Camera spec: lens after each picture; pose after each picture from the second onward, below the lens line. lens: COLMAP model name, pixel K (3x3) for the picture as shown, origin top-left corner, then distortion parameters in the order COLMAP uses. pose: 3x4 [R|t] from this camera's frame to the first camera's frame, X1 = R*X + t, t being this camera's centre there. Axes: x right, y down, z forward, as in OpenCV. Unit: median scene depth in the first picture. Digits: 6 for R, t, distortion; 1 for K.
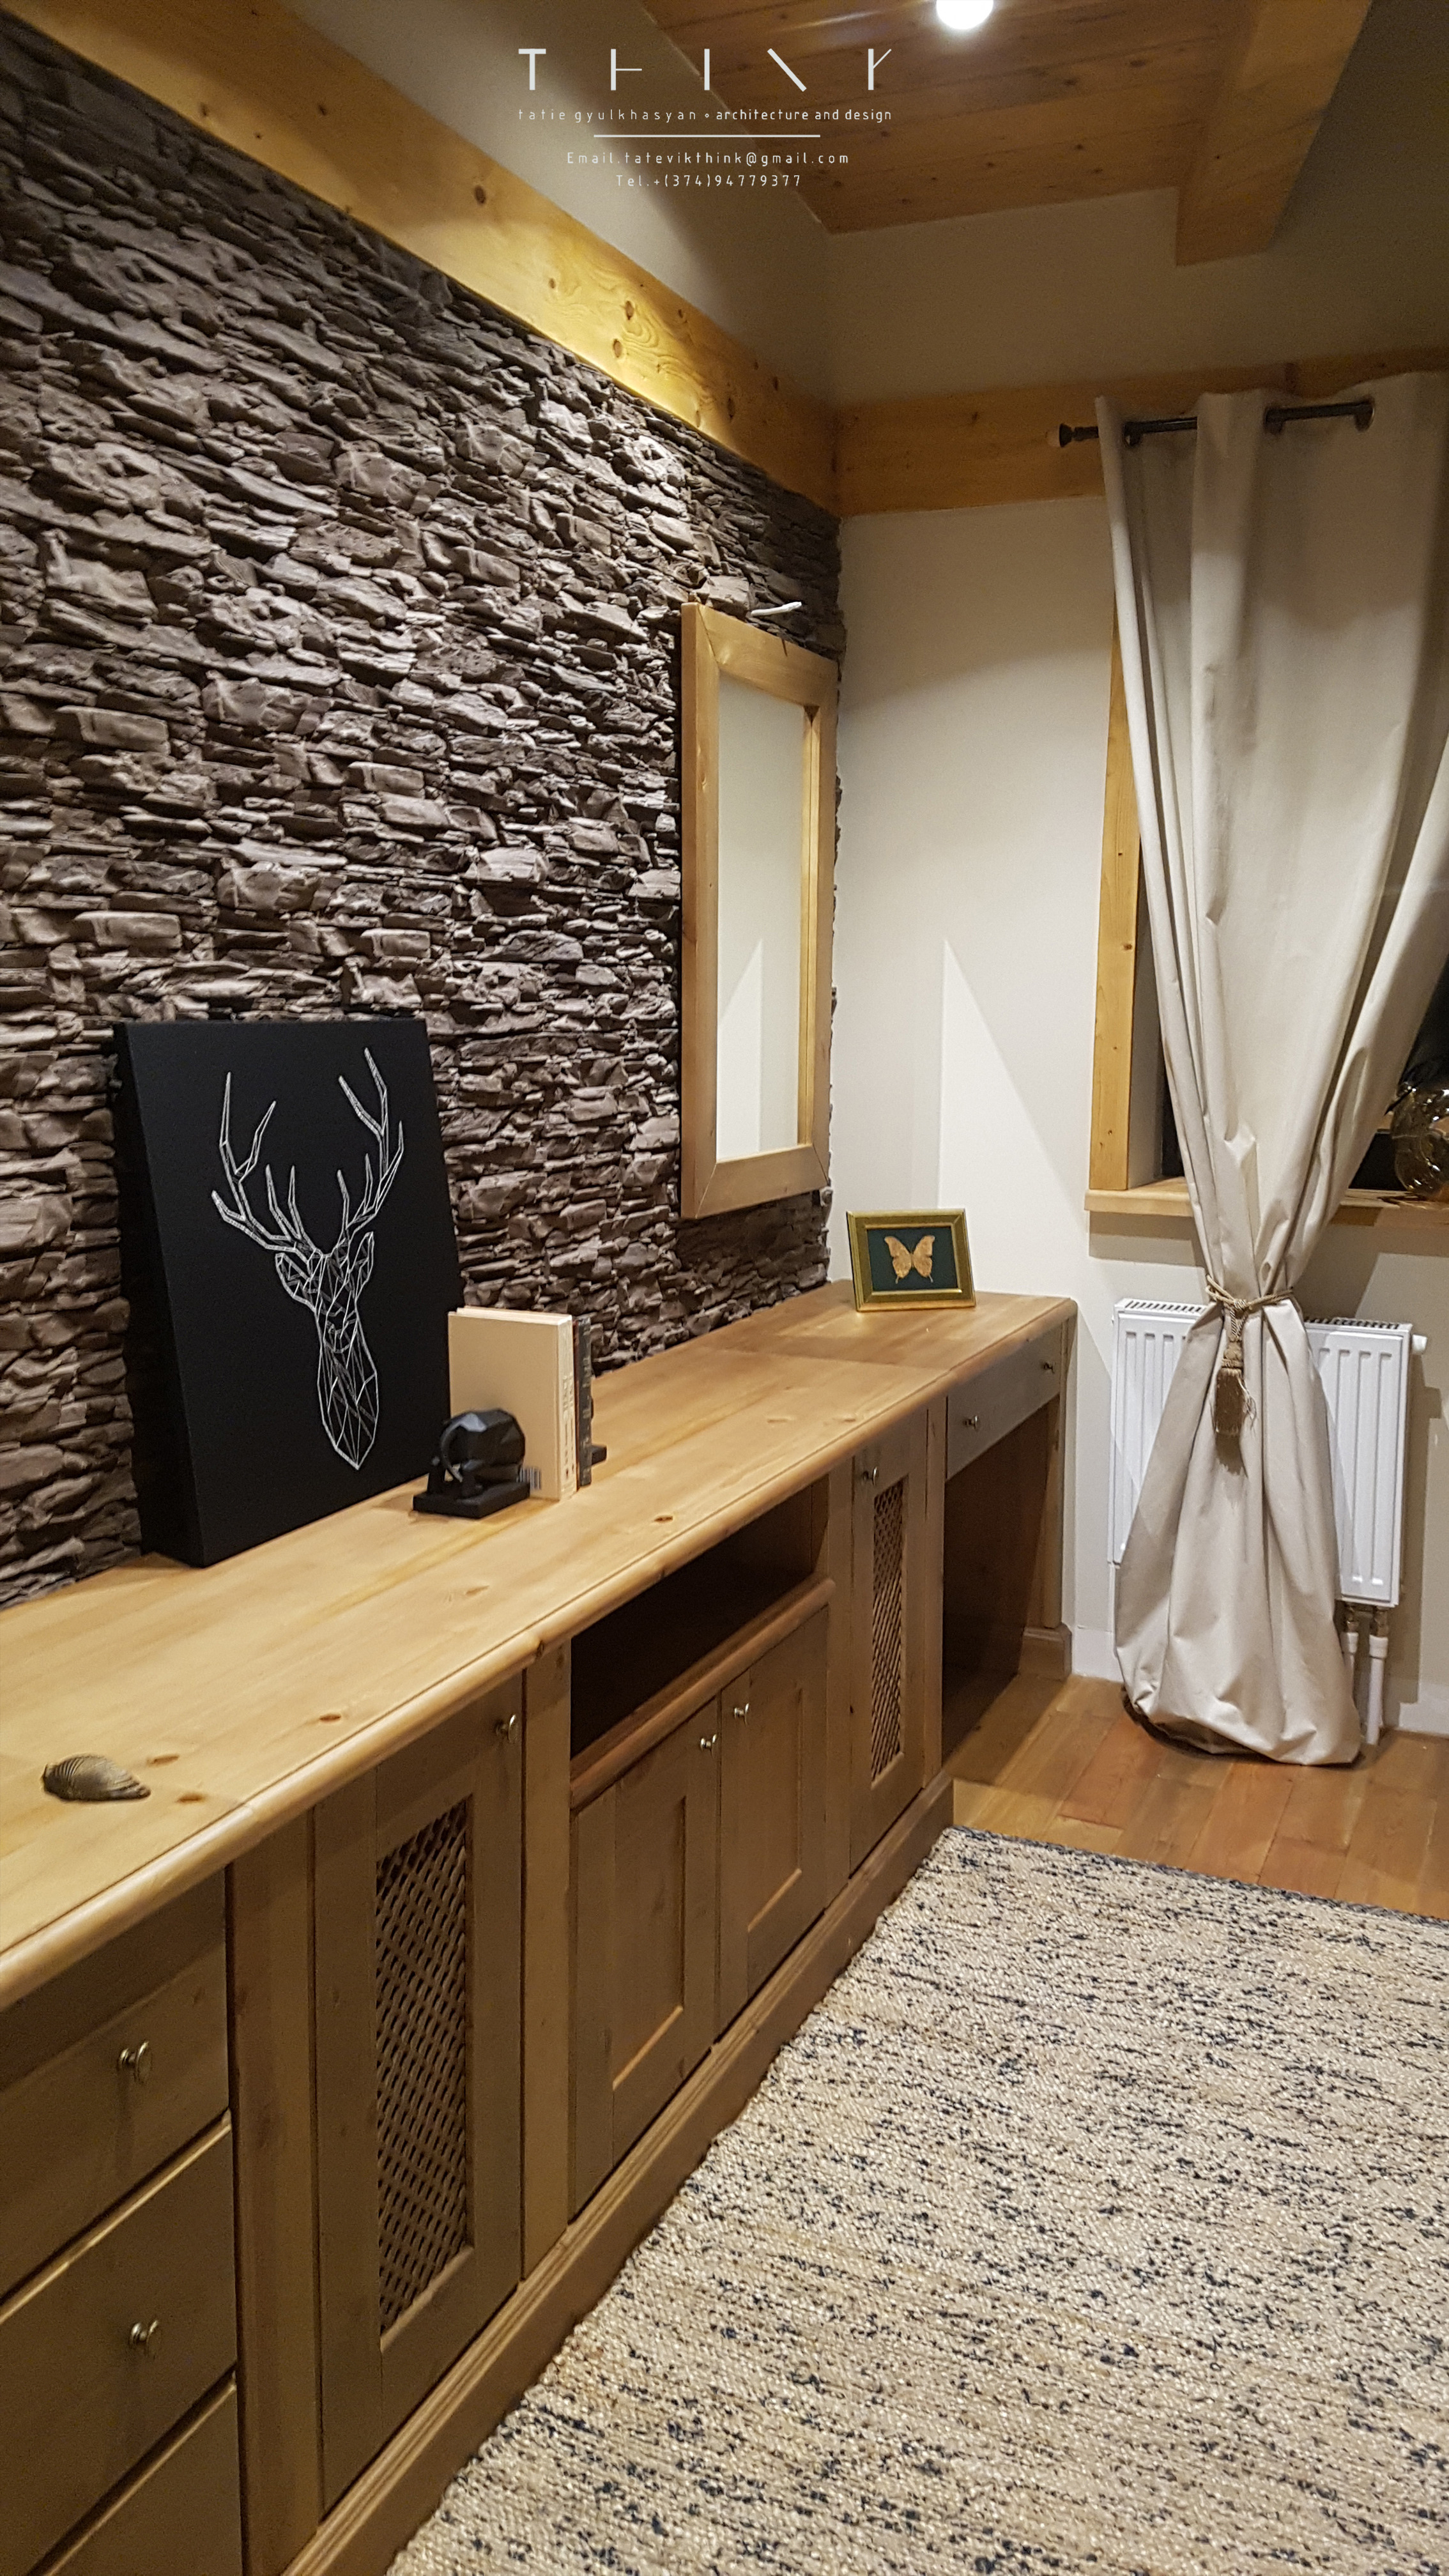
lens RADIAL K [[1874.7, 0, 724.5], [0, 1874.7, 1288.0], [0, 0, 1]] dist [0.143095, -0.328938]
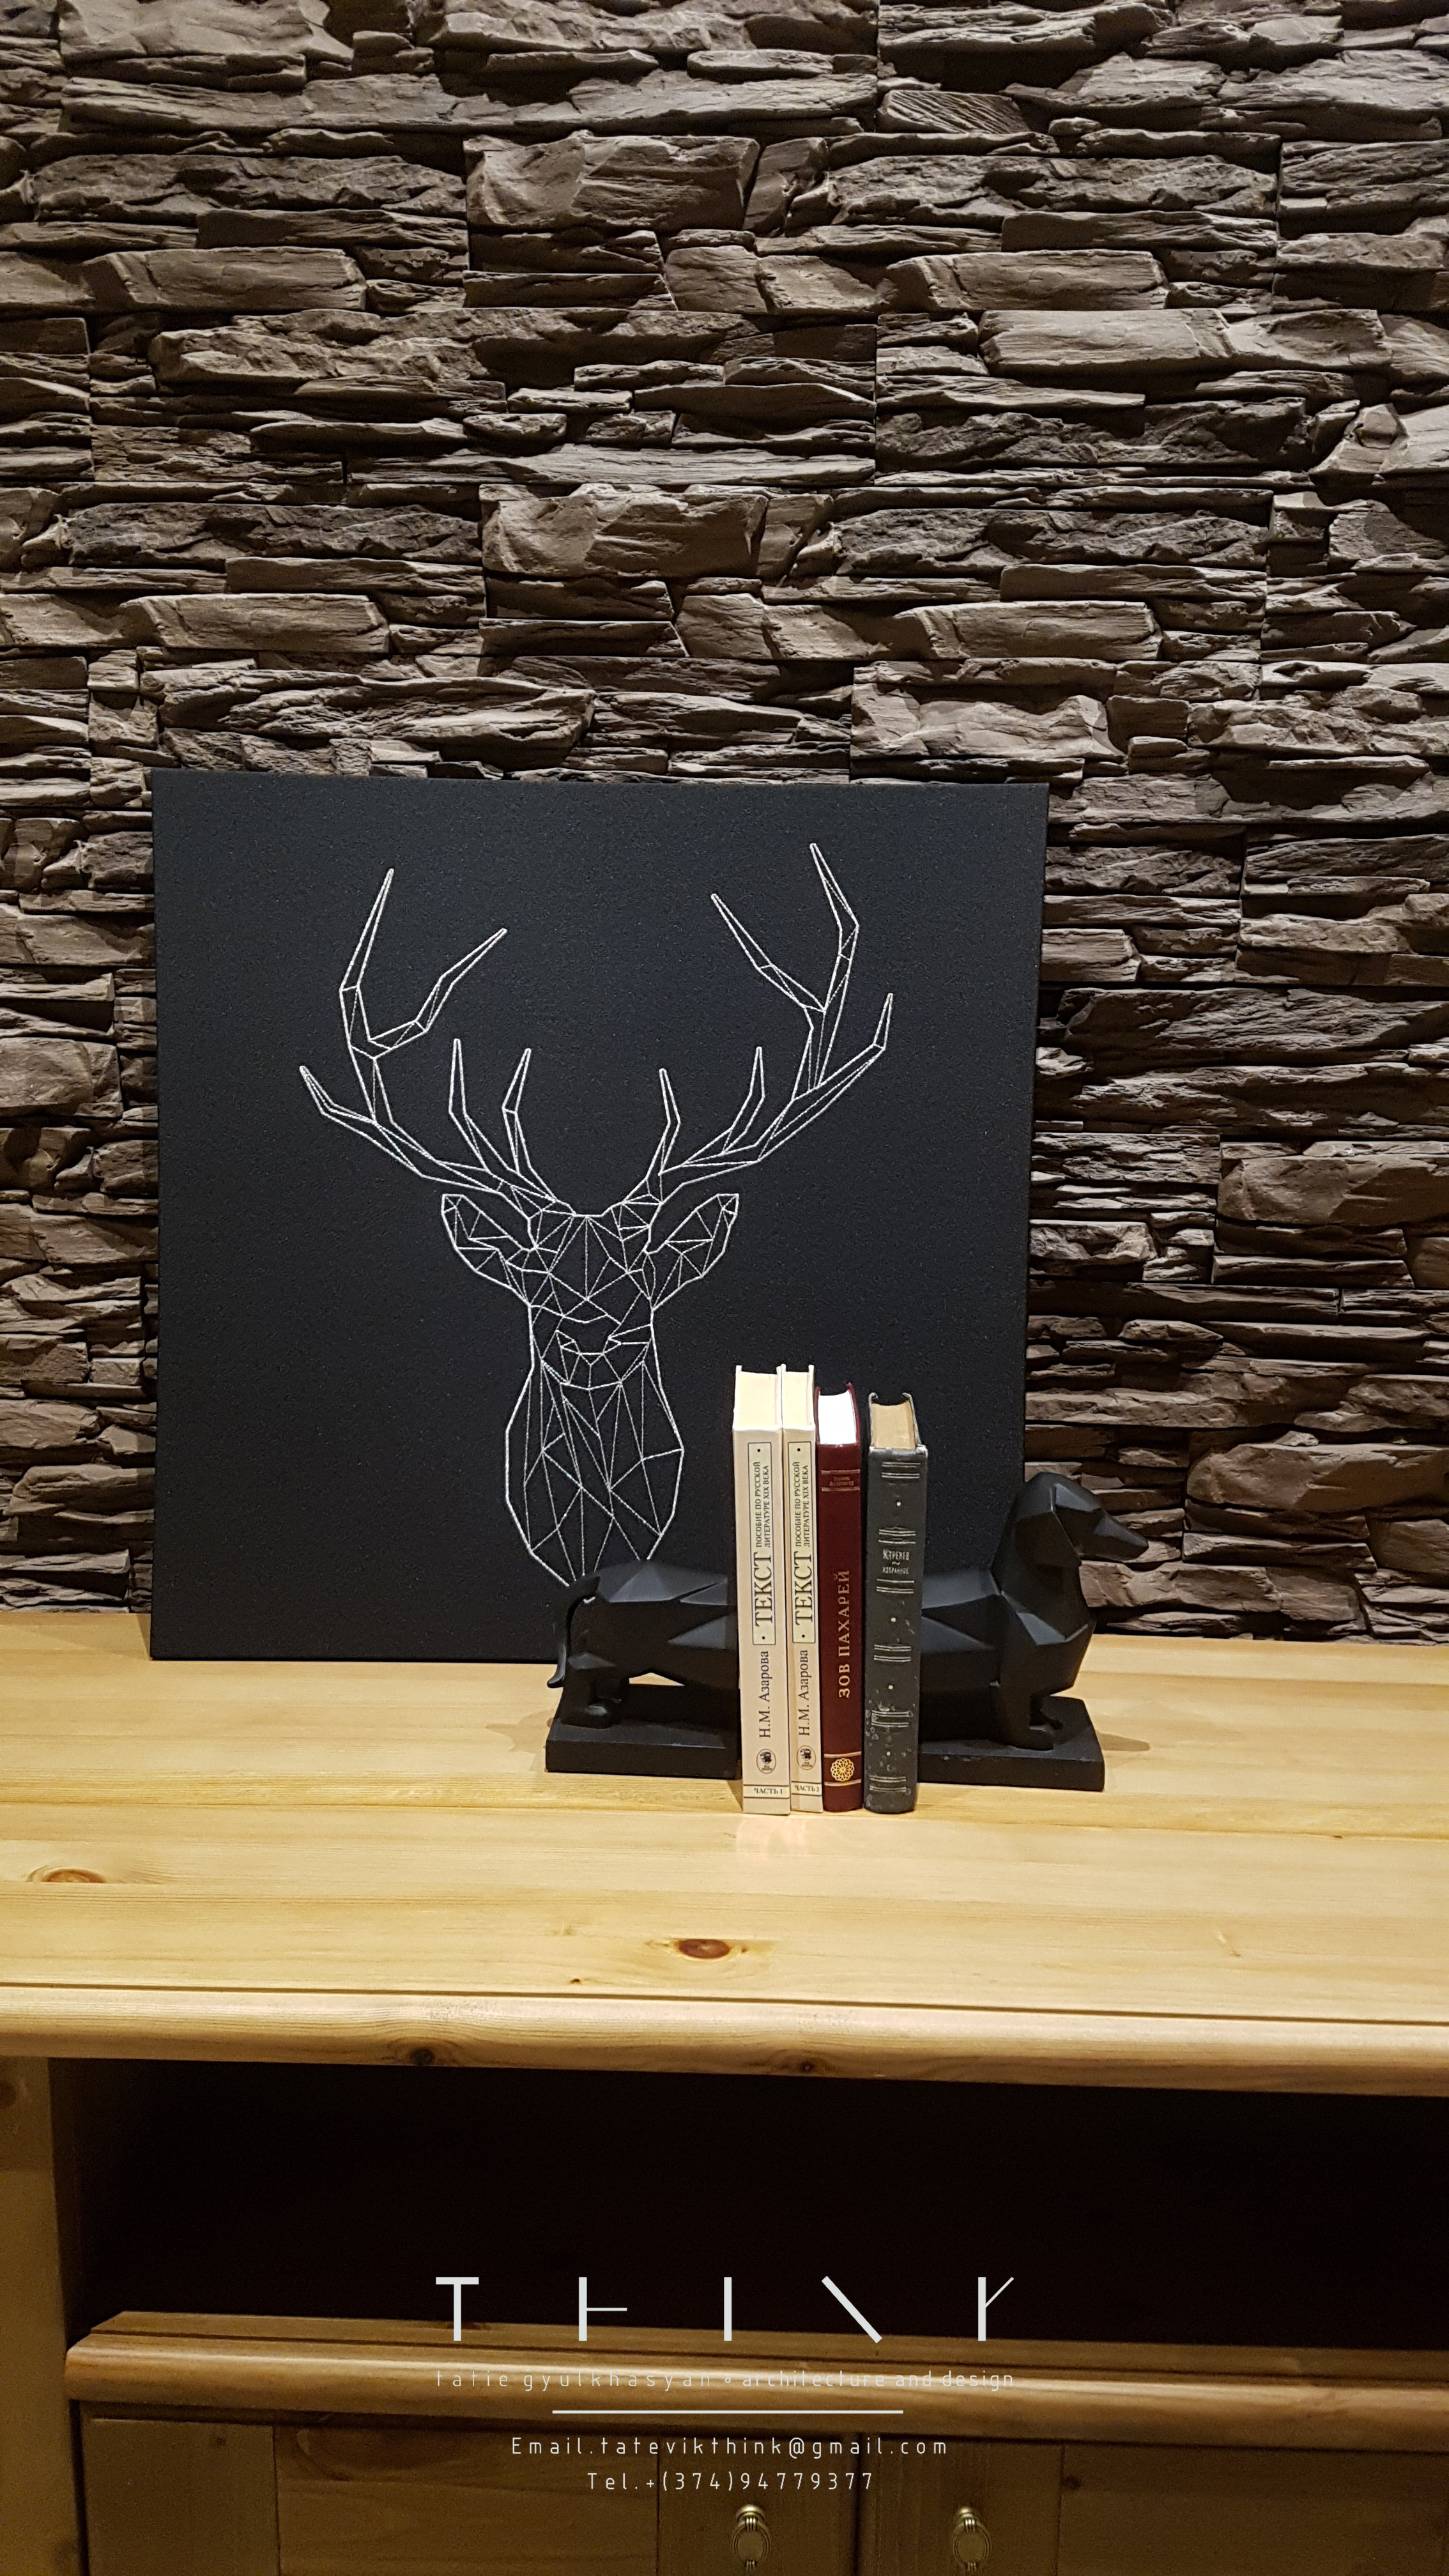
lens RADIAL K [[2071.5, 0, 694.2], [0, 2071.5, 1325.4], [0, 0, 1]] dist [0.179884, -0.318364]
pose [[0.377364, 0.183167, -0.907770, 0.355178], [-0.154232, 0.978985, 0.133421, -0.070829], [0.913131, 0.089659, 0.397684, 0.782230]]
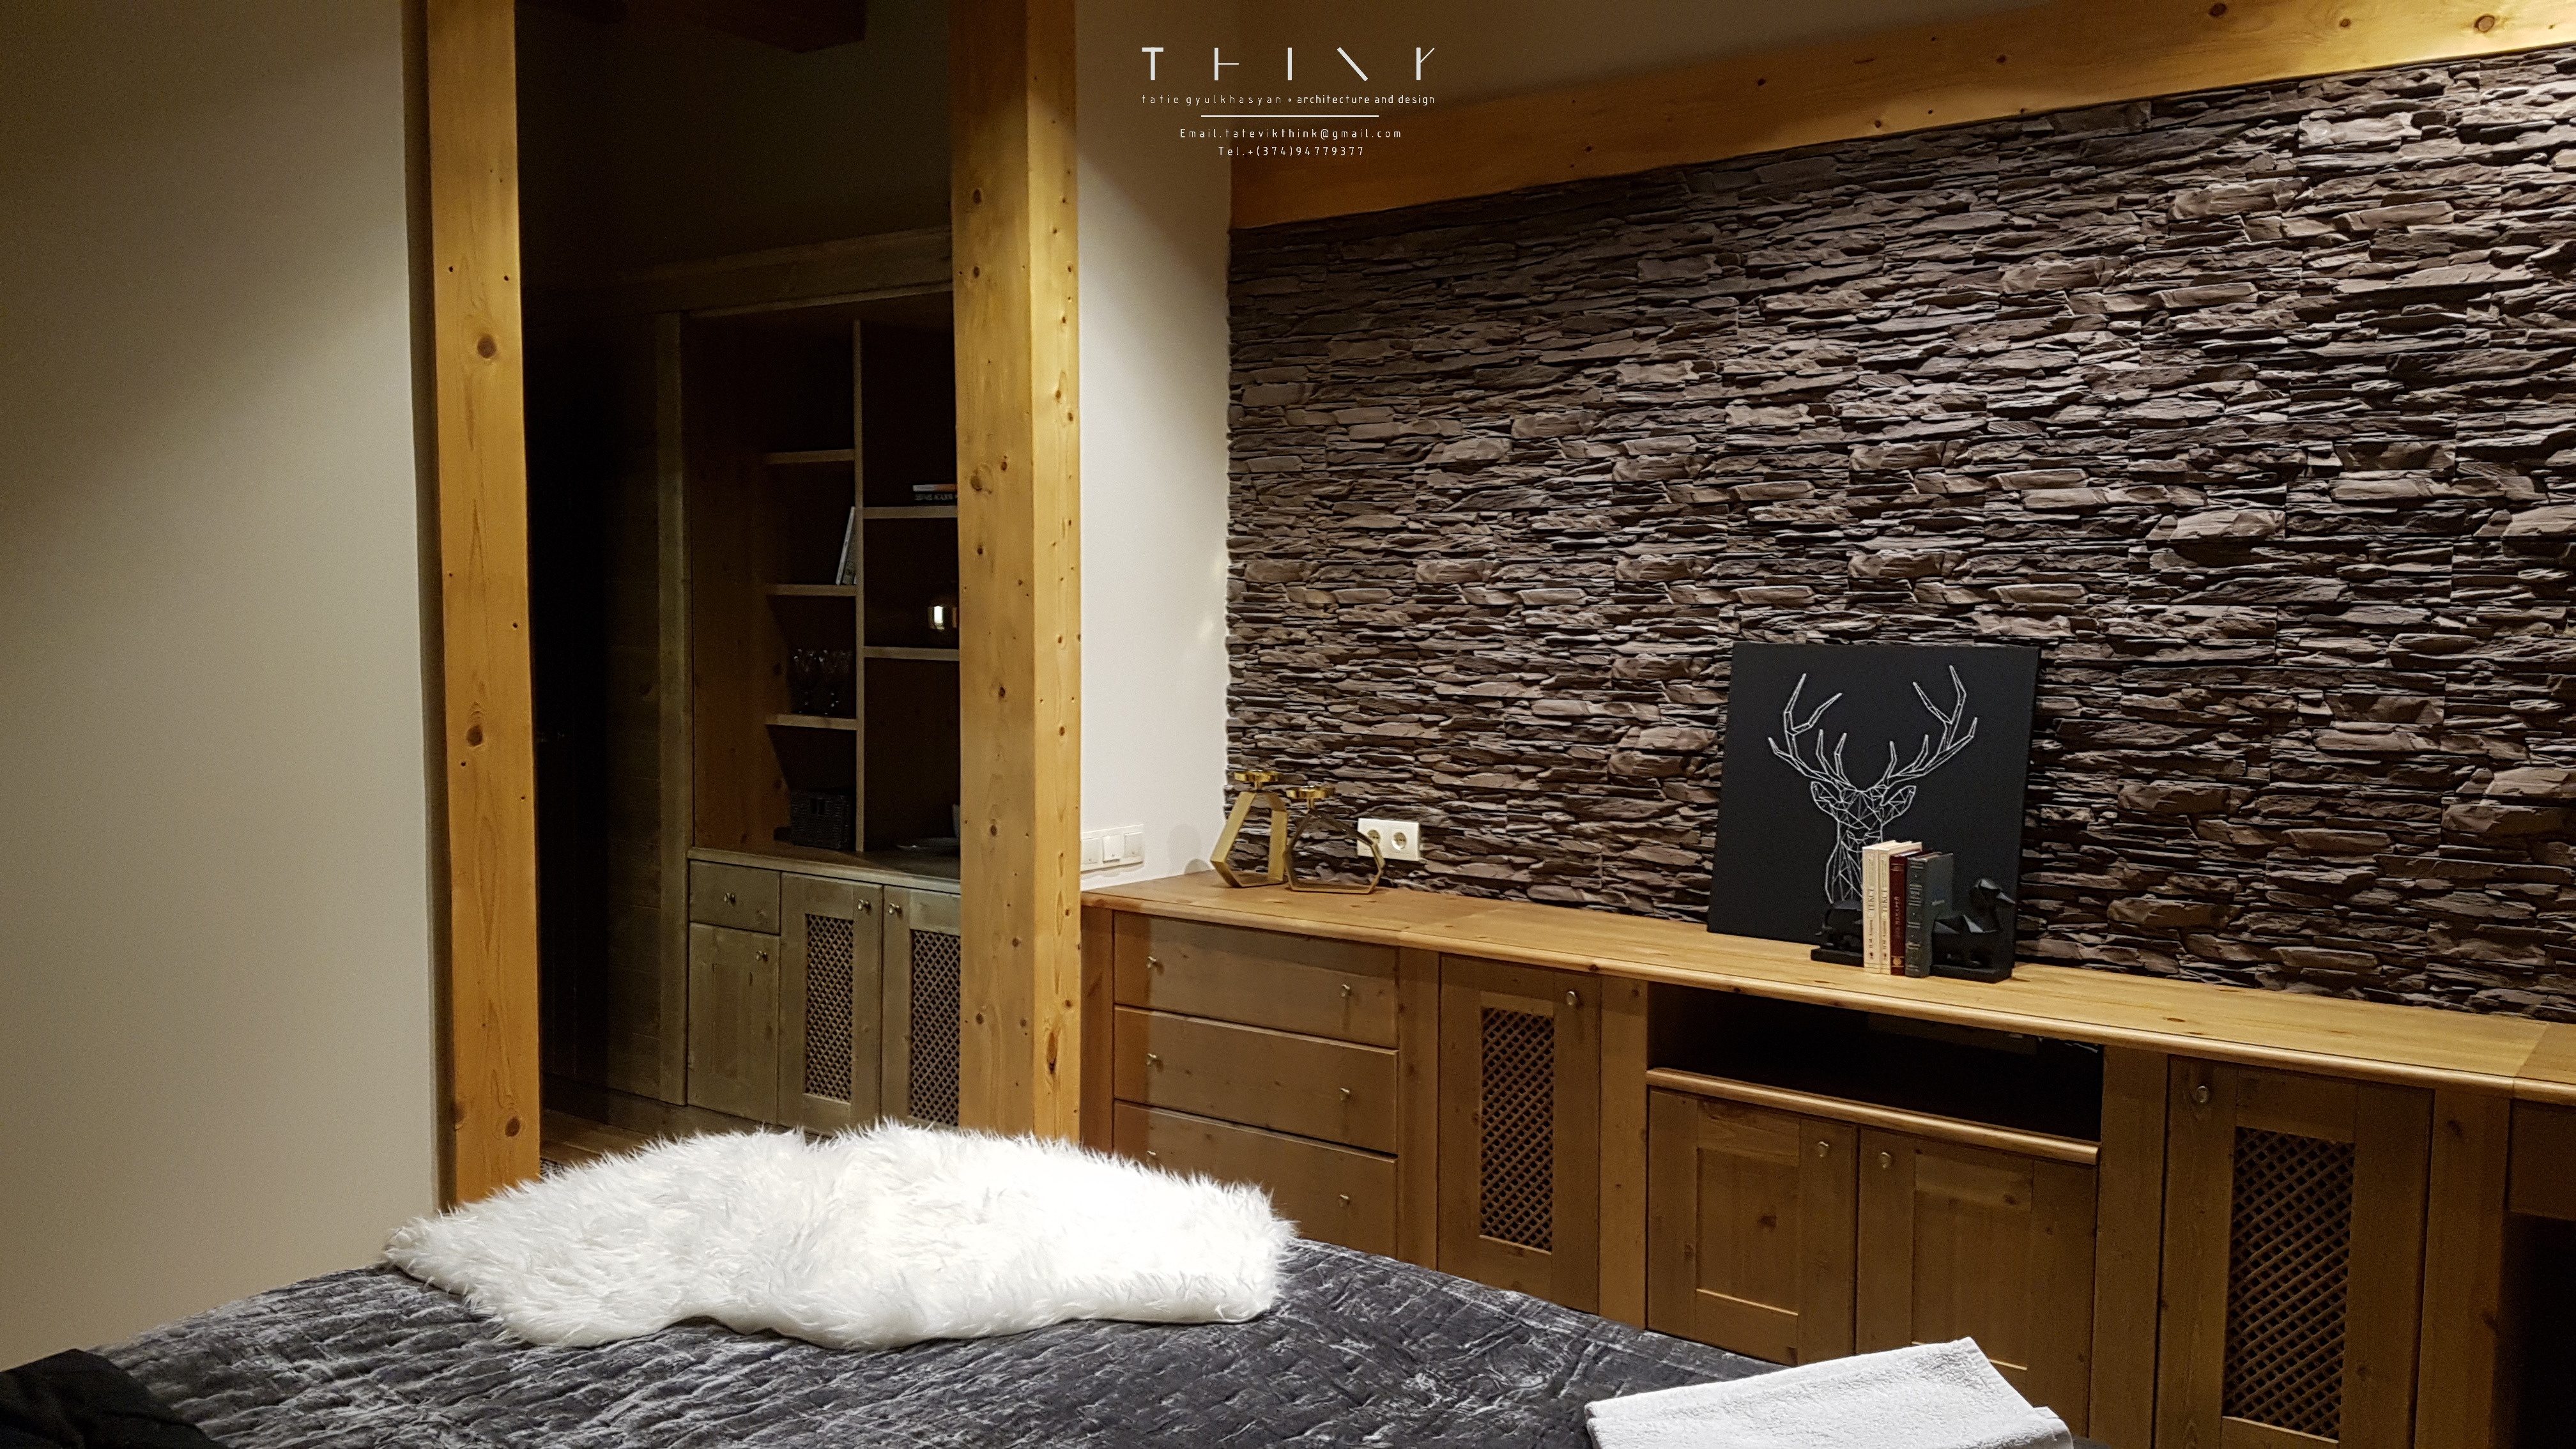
lens RADIAL K [[1874.7, 0, 1285.7], [0, 1874.7, 794.8], [0, 0, 1]] dist [0.143095, -0.328938]
pose [[-0.225812, 0.077443, -0.971088, 1.439489], [-0.165319, 0.979330, 0.116543, -0.119071], [0.960041, 0.186856, -0.208342, 0.858636]]
